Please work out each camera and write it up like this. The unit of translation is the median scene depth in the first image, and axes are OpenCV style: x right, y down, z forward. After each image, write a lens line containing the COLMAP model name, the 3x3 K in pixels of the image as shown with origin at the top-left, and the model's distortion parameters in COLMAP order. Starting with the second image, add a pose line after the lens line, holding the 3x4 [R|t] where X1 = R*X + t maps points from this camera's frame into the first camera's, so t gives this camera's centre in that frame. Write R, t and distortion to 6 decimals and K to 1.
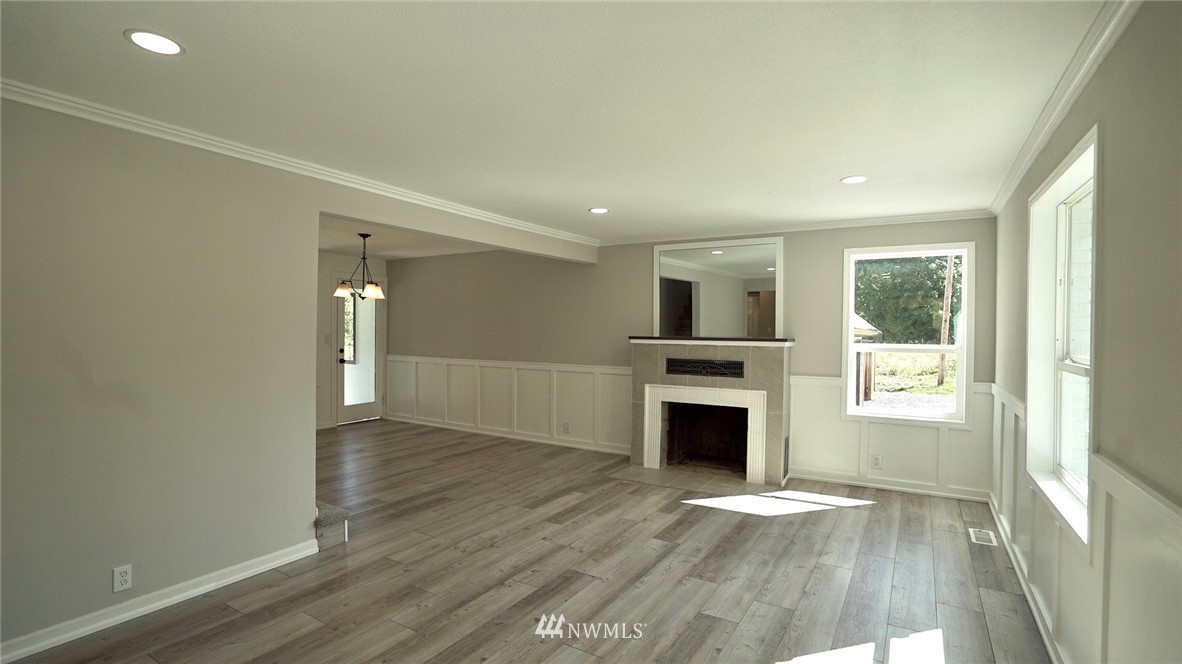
lens RADIAL K [[542.1, 0, 588.3], [0, 542.1, 330.4], [0, 0, 1]] dist [-0.041347, 0.008130]
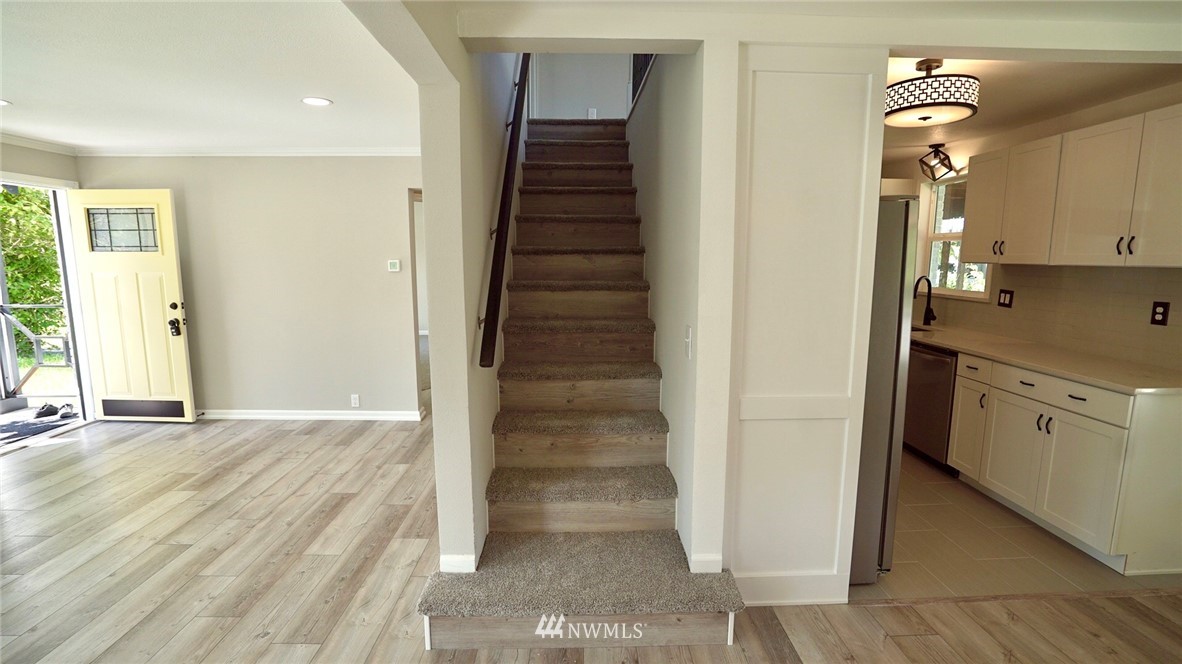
lens RADIAL K [[542.1, 0, 594.5], [0, 542.1, 335.9], [0, 0, 1]] dist [-0.041347, 0.008130]
pose [[-0.837244, 0.063960, -0.543076, -0.332287], [-0.013529, 0.990409, 0.137501, -0.034687], [0.546662, 0.122469, -0.828349, 1.666305]]
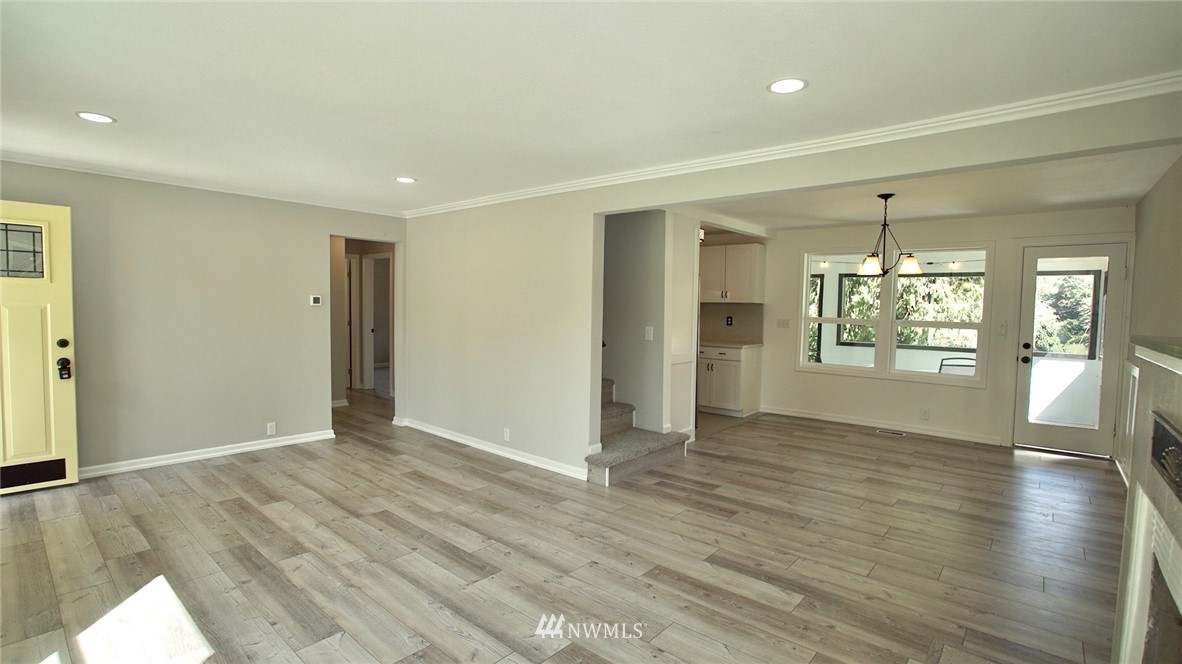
lens RADIAL K [[542.1, 0, 592.4], [0, 542.1, 337.8], [0, 0, 1]] dist [-0.041347, 0.008130]
pose [[-0.154649, 0.044767, -0.986955, 0.788719], [-0.017512, 0.998692, 0.048043, 0.005678], [0.987814, 0.024713, -0.153662, 1.233774]]
